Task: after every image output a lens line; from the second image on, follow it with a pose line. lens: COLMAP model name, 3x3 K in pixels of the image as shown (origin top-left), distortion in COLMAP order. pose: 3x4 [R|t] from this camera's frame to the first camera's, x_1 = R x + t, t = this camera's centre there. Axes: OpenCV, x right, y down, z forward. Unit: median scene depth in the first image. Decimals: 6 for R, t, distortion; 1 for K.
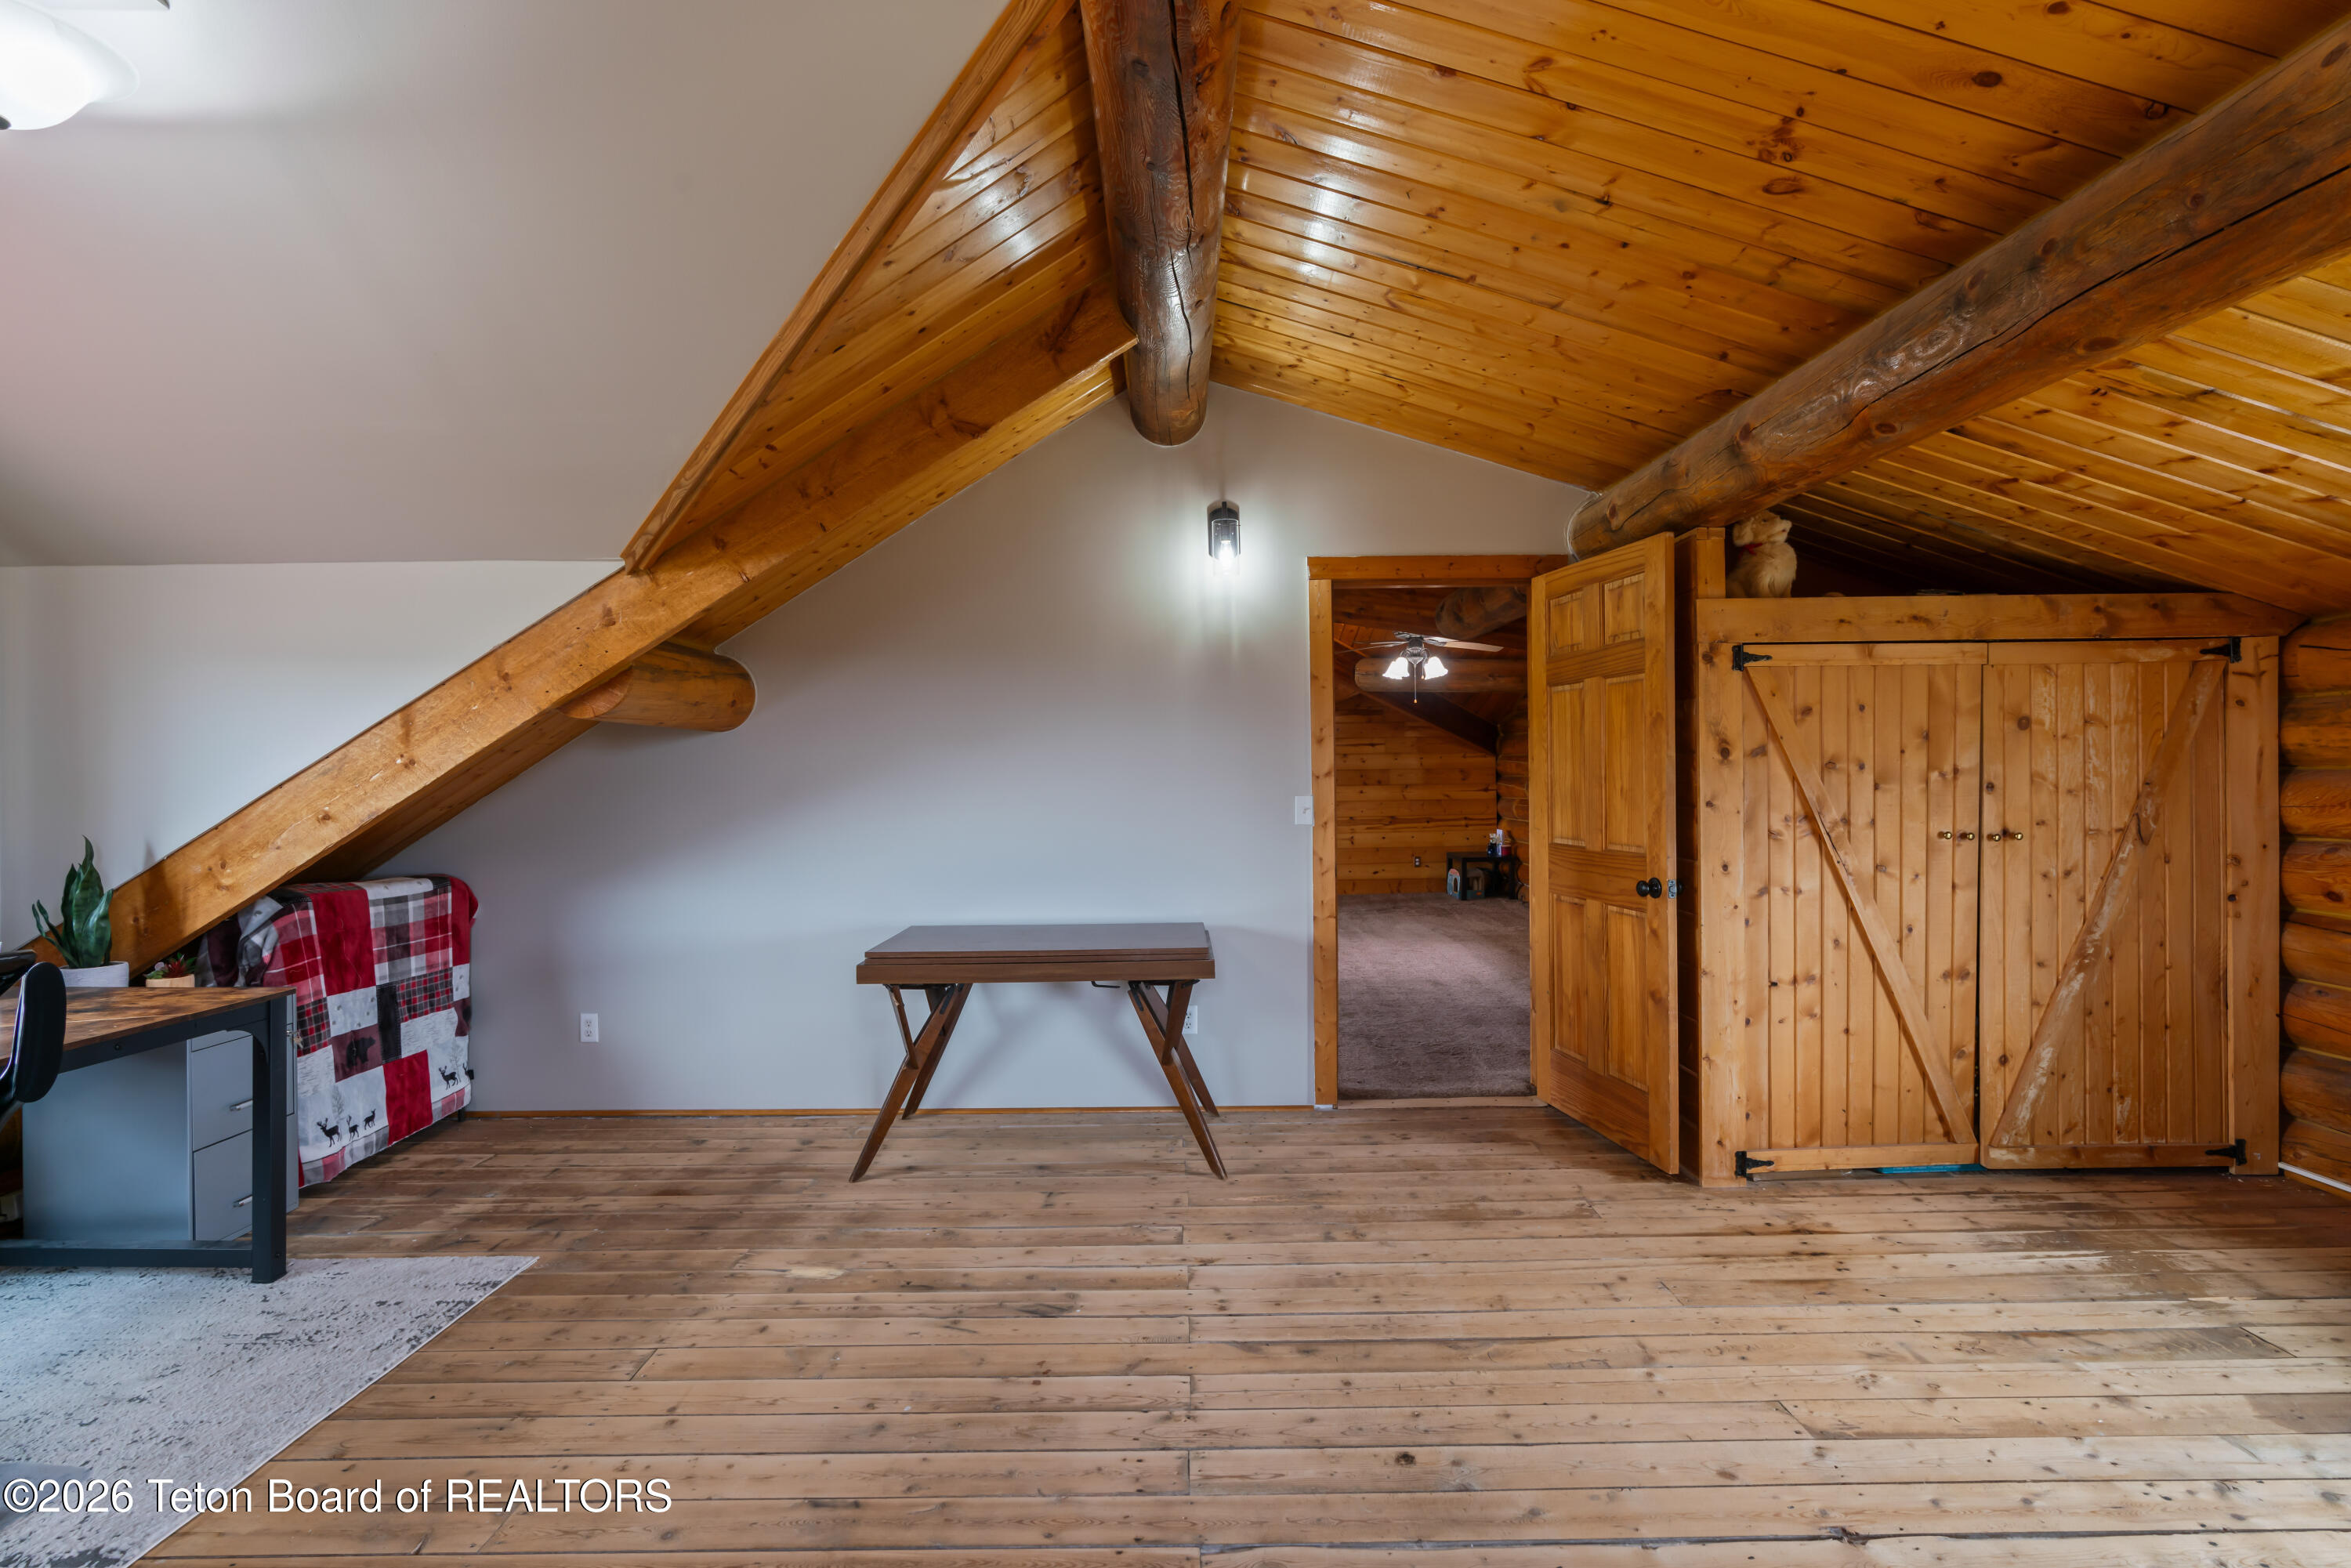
lens RADIAL K [[1063.3, 0, 1164.0], [0, 1063.3, 787.4], [0, 0, 1]] dist [-0.016559, 0.007966]
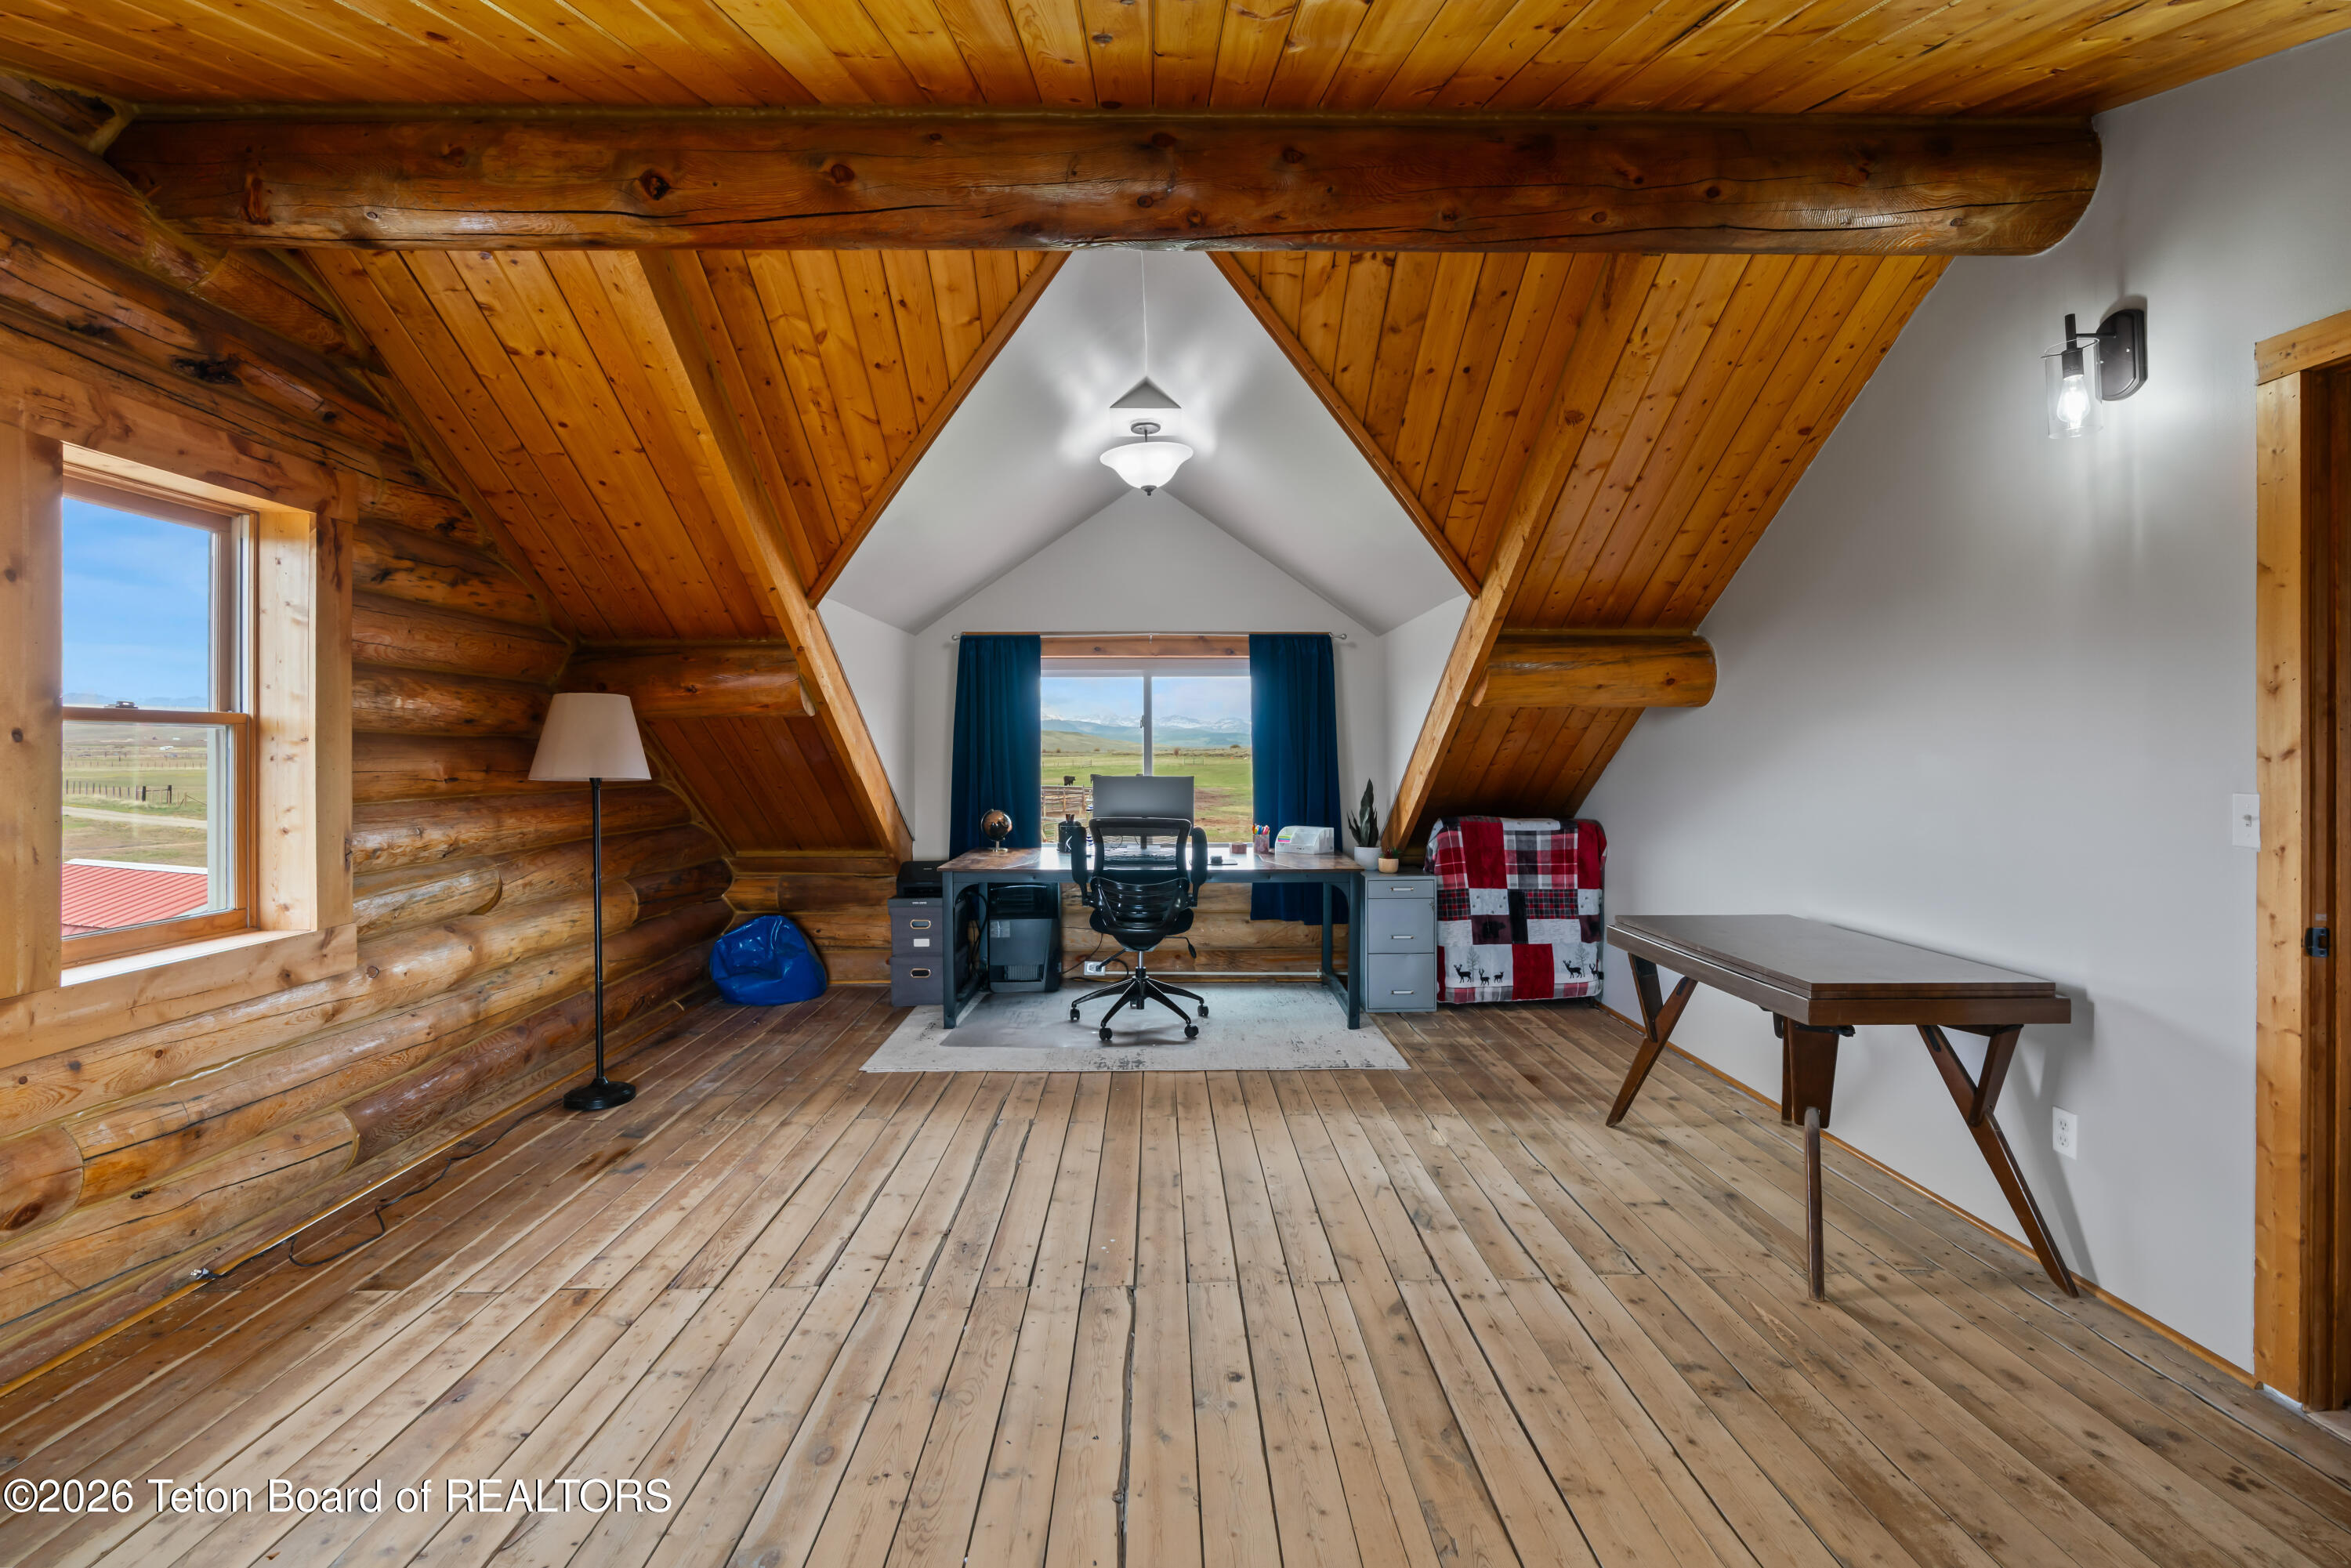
lens RADIAL K [[1063.3, 0, 1163.2], [0, 1063.3, 760.4], [0, 0, 1]] dist [-0.016559, 0.007966]
pose [[0.013515, 0.018862, -0.999731, 0.725368], [-0.008044, 0.999792, 0.018754, -0.015596], [0.999876, 0.007788, 0.013664, 0.496645]]
